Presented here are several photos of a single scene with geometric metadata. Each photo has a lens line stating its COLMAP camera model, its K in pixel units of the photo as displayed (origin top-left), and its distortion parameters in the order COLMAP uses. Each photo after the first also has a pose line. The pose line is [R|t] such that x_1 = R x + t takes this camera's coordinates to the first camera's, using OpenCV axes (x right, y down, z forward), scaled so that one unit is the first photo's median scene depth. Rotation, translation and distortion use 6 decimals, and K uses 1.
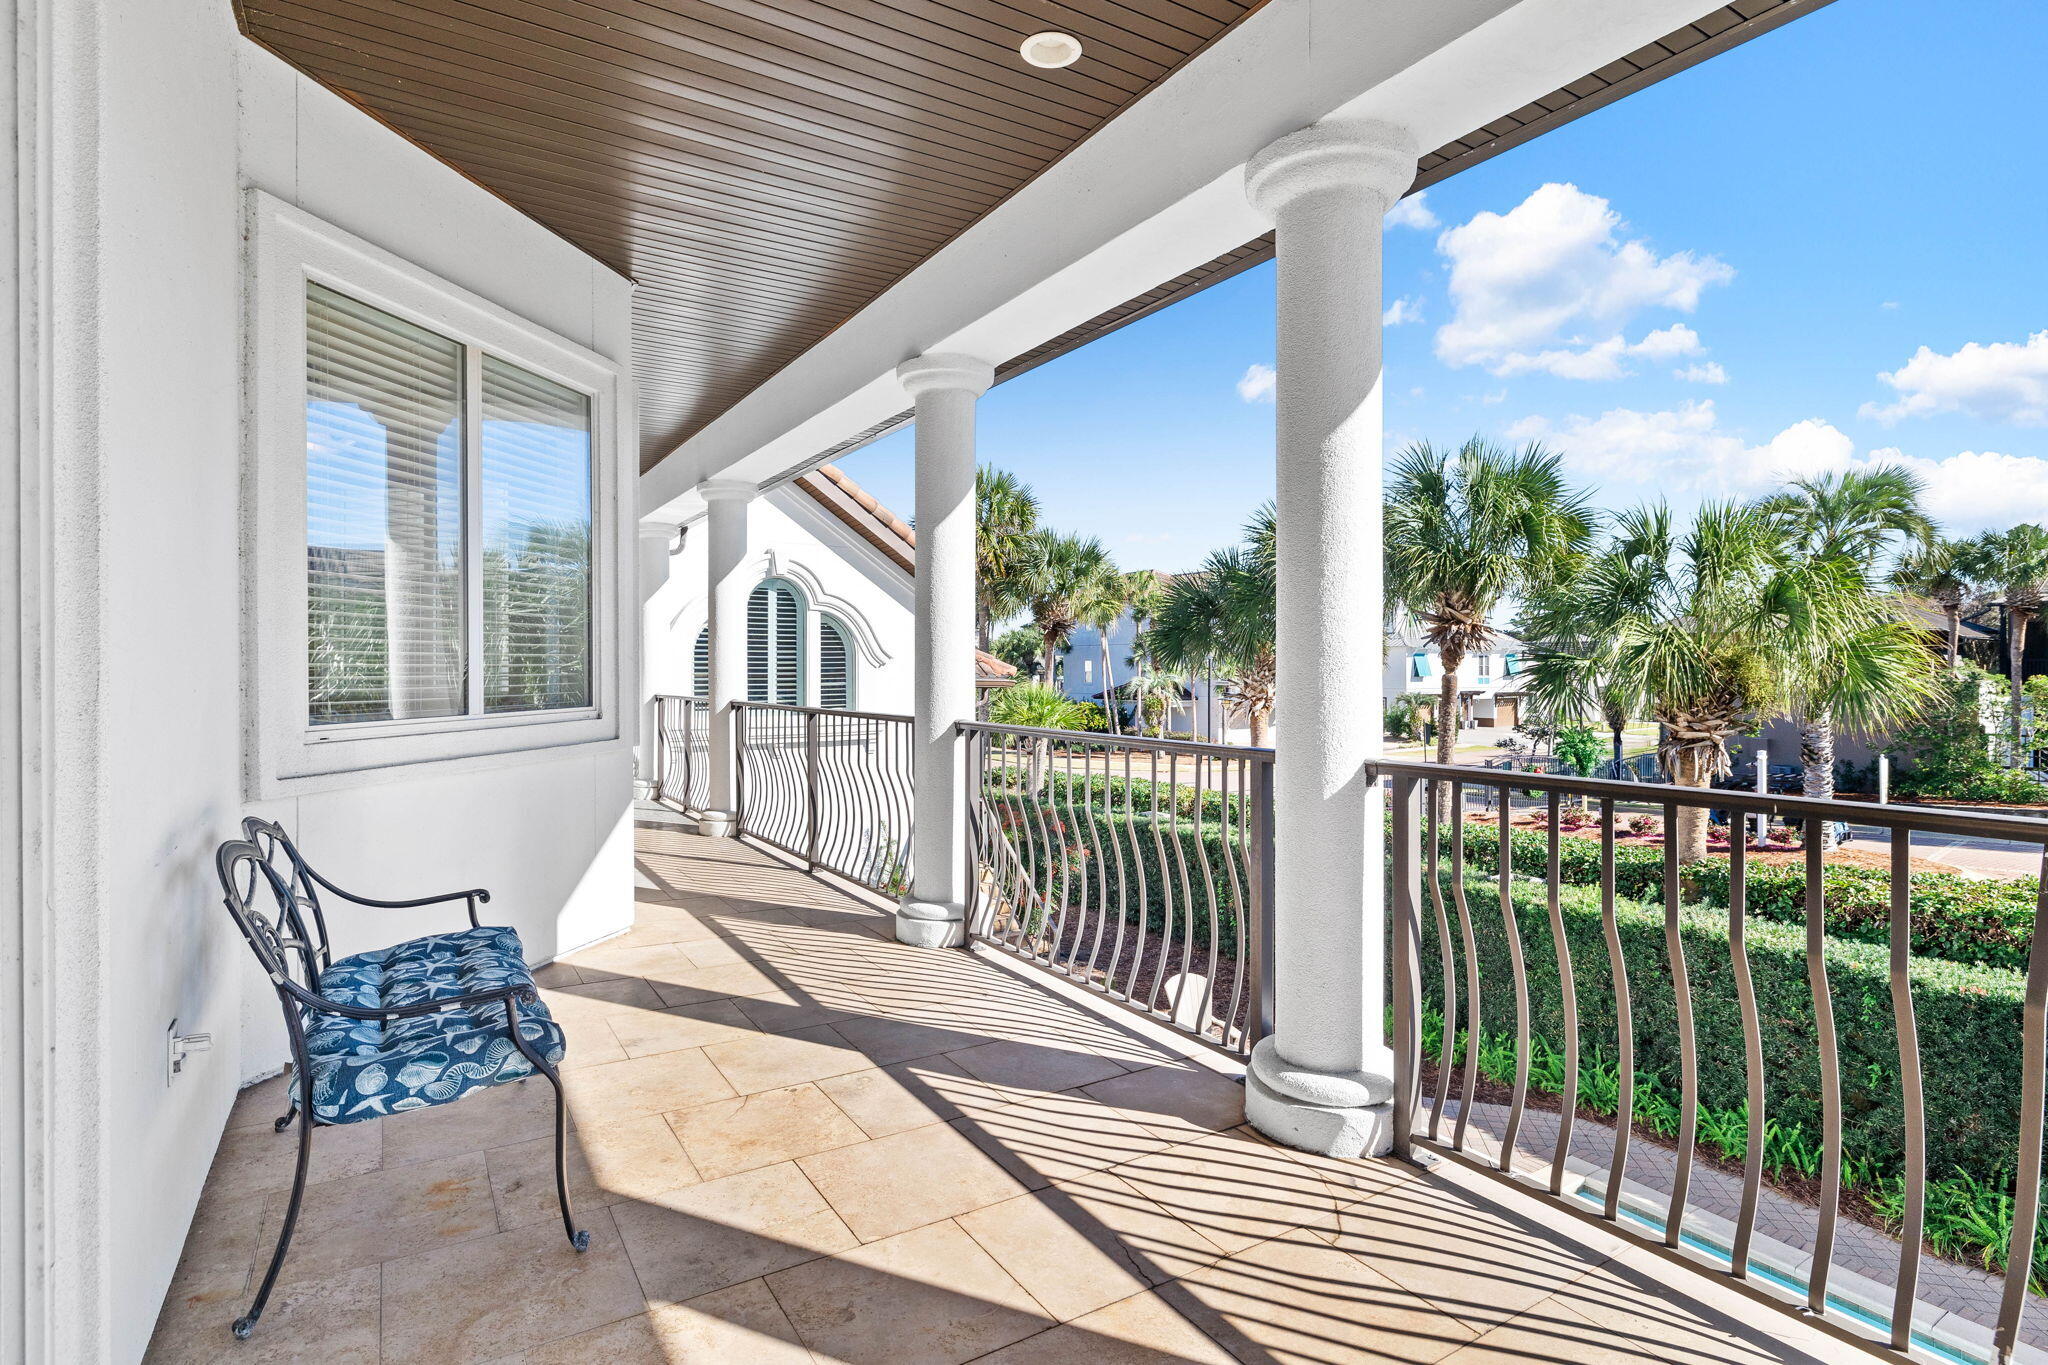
lens RADIAL K [[1003.2, 0, 967.5], [0, 1003.2, 686.0], [0, 0, 1]] dist [-0.022959, -0.000233]
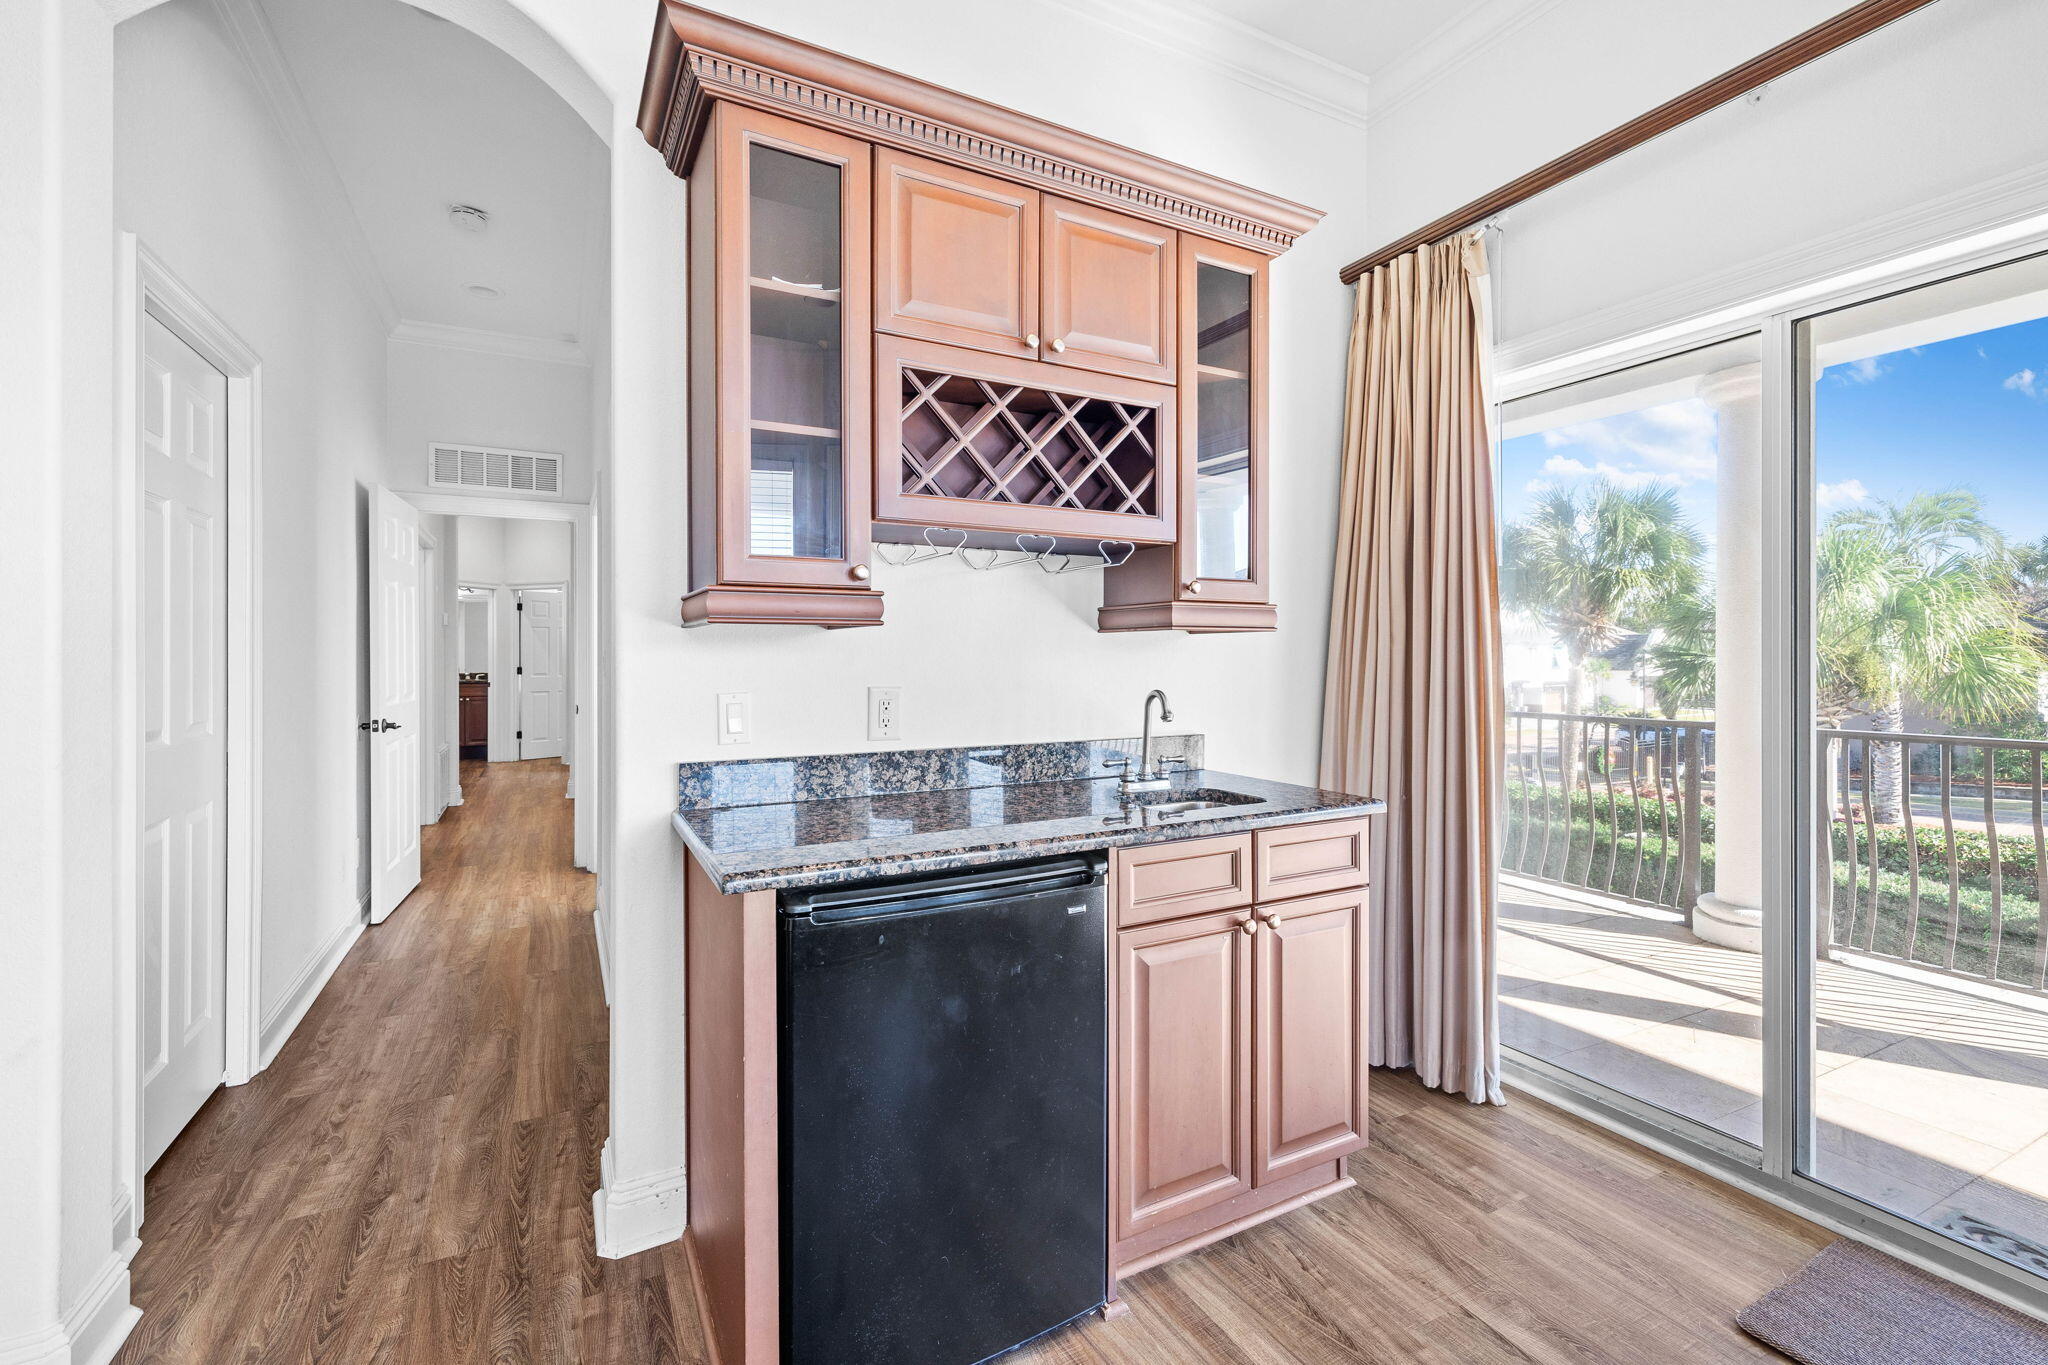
lens RADIAL K [[876.7, 0, 1022.7], [0, 876.7, 660.0], [0, 0, 1]] dist [0.000359, 0.000240]
pose [[0.998682, 0.001844, -0.051296, -0.267524], [-0.002664, 0.999870, -0.015923, -0.004339], [0.051260, 0.016039, 0.998557, -0.185768]]
